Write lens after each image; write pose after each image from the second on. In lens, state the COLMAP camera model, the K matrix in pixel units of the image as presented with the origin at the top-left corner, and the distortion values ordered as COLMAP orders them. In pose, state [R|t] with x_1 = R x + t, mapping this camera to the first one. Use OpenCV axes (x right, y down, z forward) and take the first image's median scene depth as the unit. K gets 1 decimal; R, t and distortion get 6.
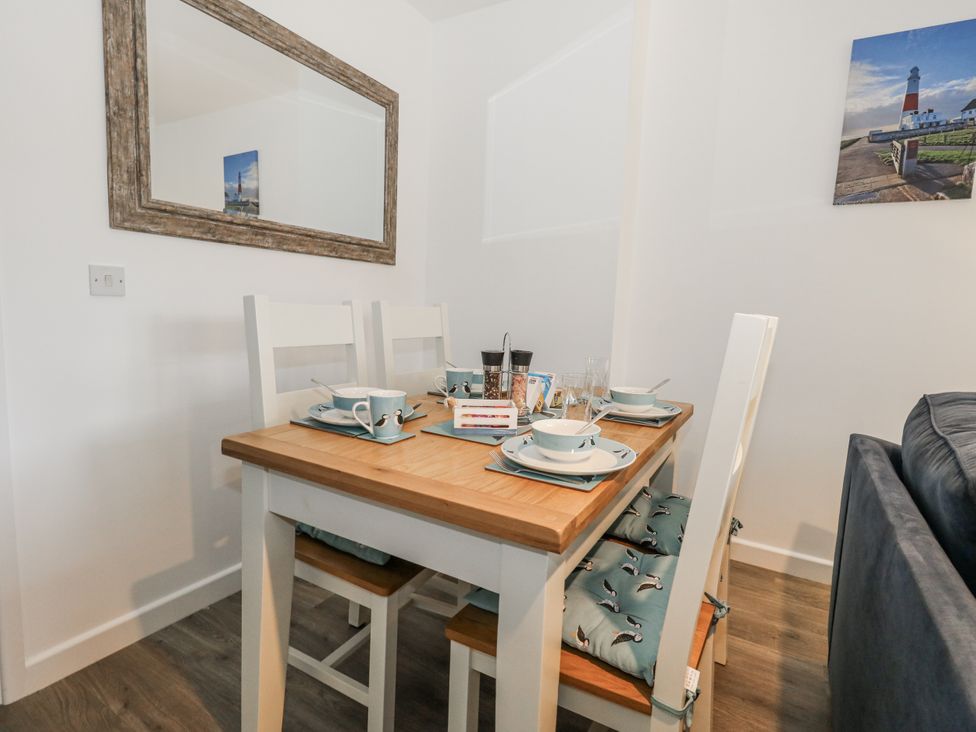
lens RADIAL K [[505.9, 0, 492.6], [0, 505.9, 359.8], [0, 0, 1]] dist [-0.001568, -0.001316]
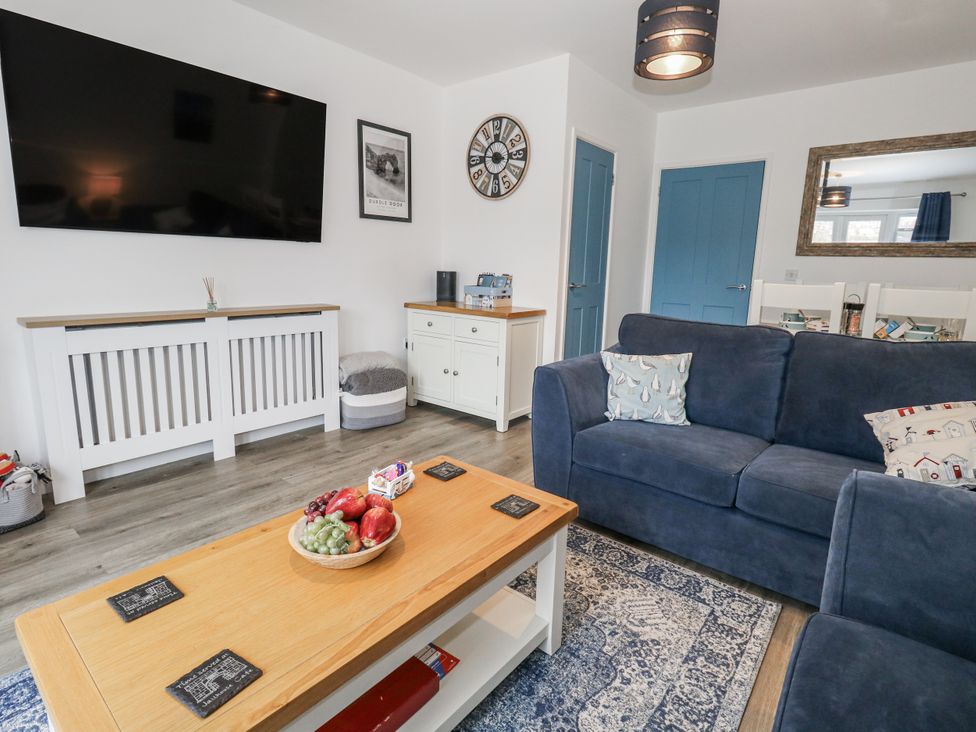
lens RADIAL K [[505.9, 0, 492.6], [0, 505.9, 359.8], [0, 0, 1]] dist [-0.001568, -0.001316]
pose [[-0.170428, 0.140521, -0.975299, 2.288991], [-0.131732, 0.977645, 0.163879, 0.064681], [0.976525, 0.156407, -0.148107, -0.136629]]
